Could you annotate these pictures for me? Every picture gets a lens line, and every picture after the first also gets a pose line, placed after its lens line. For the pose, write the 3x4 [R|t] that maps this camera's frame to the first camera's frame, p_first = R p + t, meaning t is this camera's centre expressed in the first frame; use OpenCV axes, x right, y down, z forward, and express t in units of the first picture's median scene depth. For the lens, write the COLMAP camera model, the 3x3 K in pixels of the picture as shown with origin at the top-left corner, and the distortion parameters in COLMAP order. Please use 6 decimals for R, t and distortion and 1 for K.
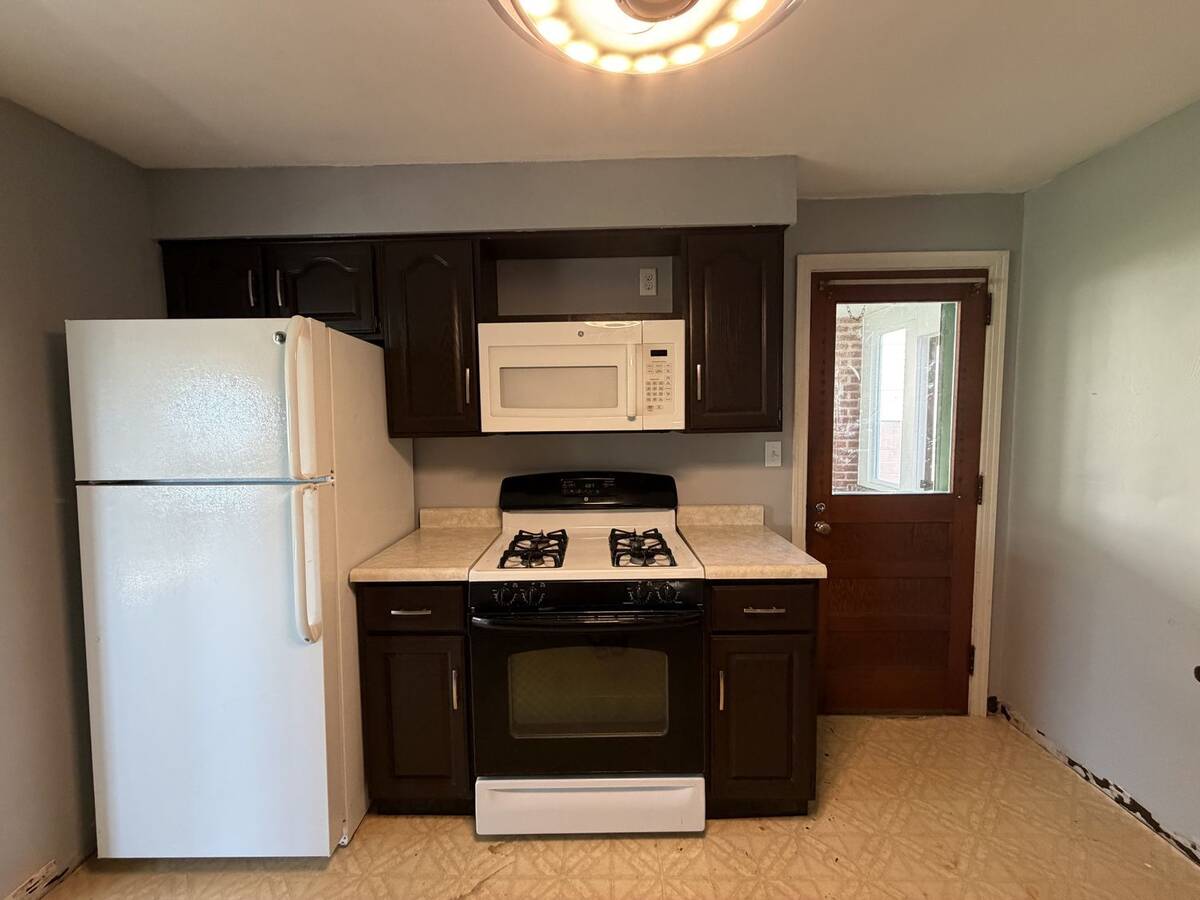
lens RADIAL K [[475.6, 0, 595.7], [0, 475.6, 450.8], [0, 0, 1]] dist [-0.000695, 0.000126]
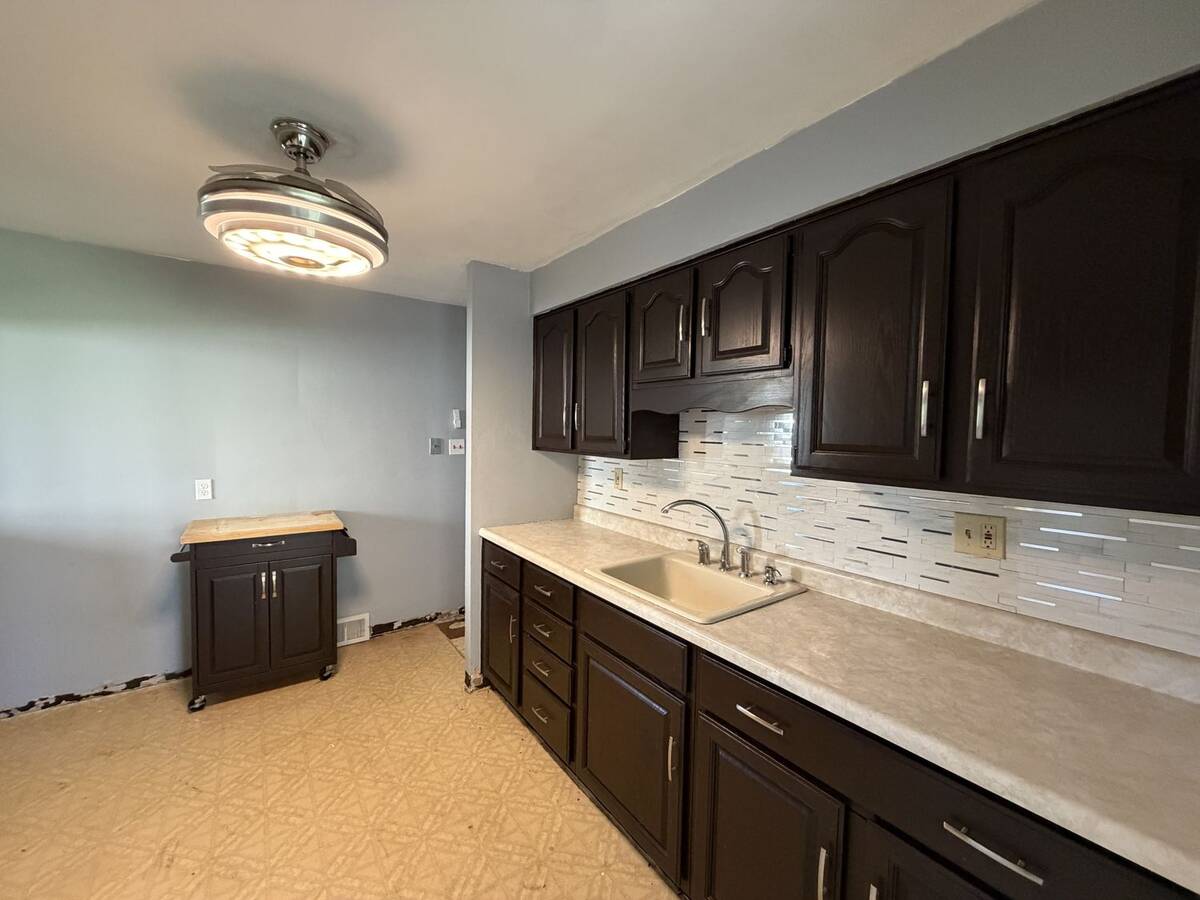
lens RADIAL K [[475.6, 0, 595.7], [0, 475.6, 450.8], [0, 0, 1]] dist [-0.000695, 0.000126]
pose [[-0.603143, -0.035799, 0.796829, -0.992118], [0.049084, 0.995433, 0.081875, -0.053734], [-0.796121, 0.088494, -0.598631, 0.485708]]
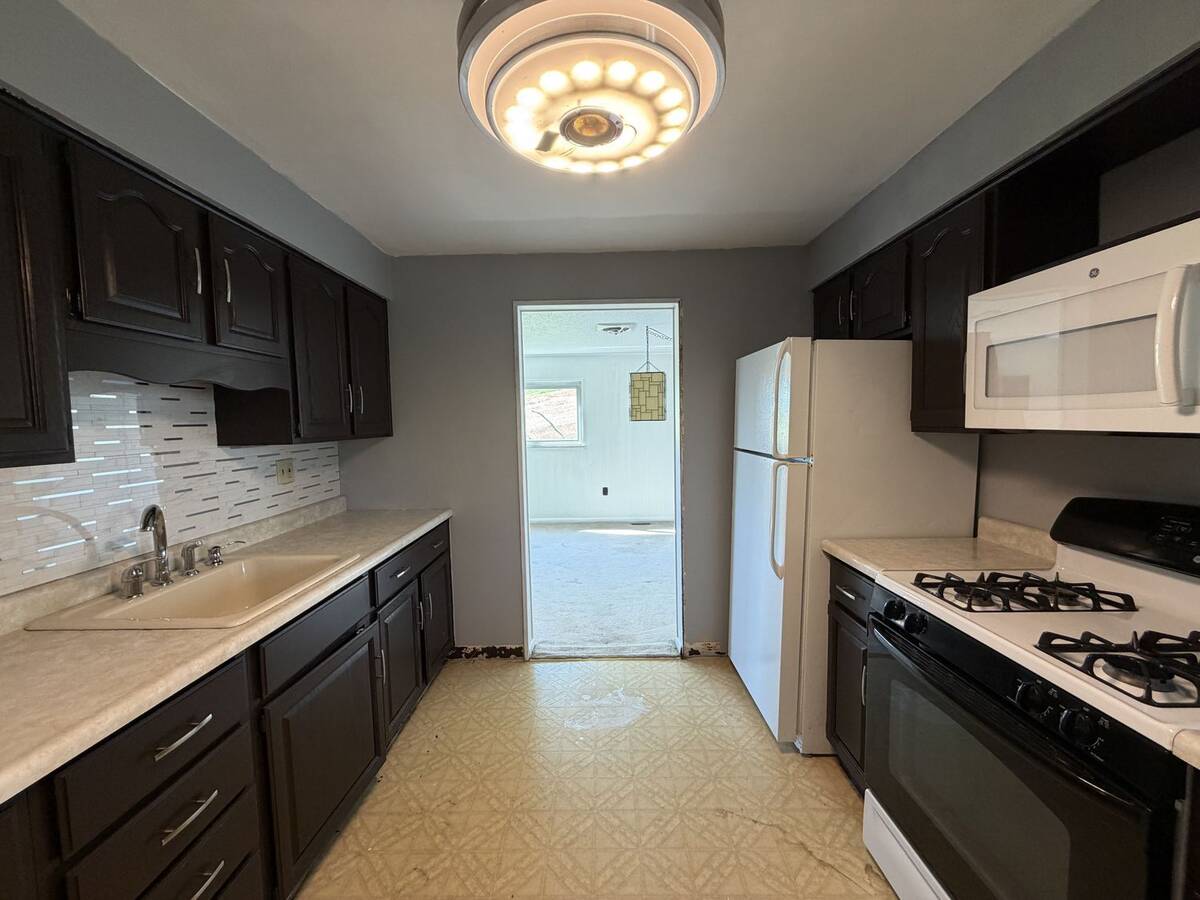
lens RADIAL K [[475.6, 0, 595.7], [0, 475.6, 450.8], [0, 0, 1]] dist [-0.000695, 0.000126]
pose [[0.006192, 0.078312, -0.996910, 0.620148], [-0.055638, 0.995411, 0.077849, -0.030558], [0.998432, 0.054984, 0.010521, 0.379194]]
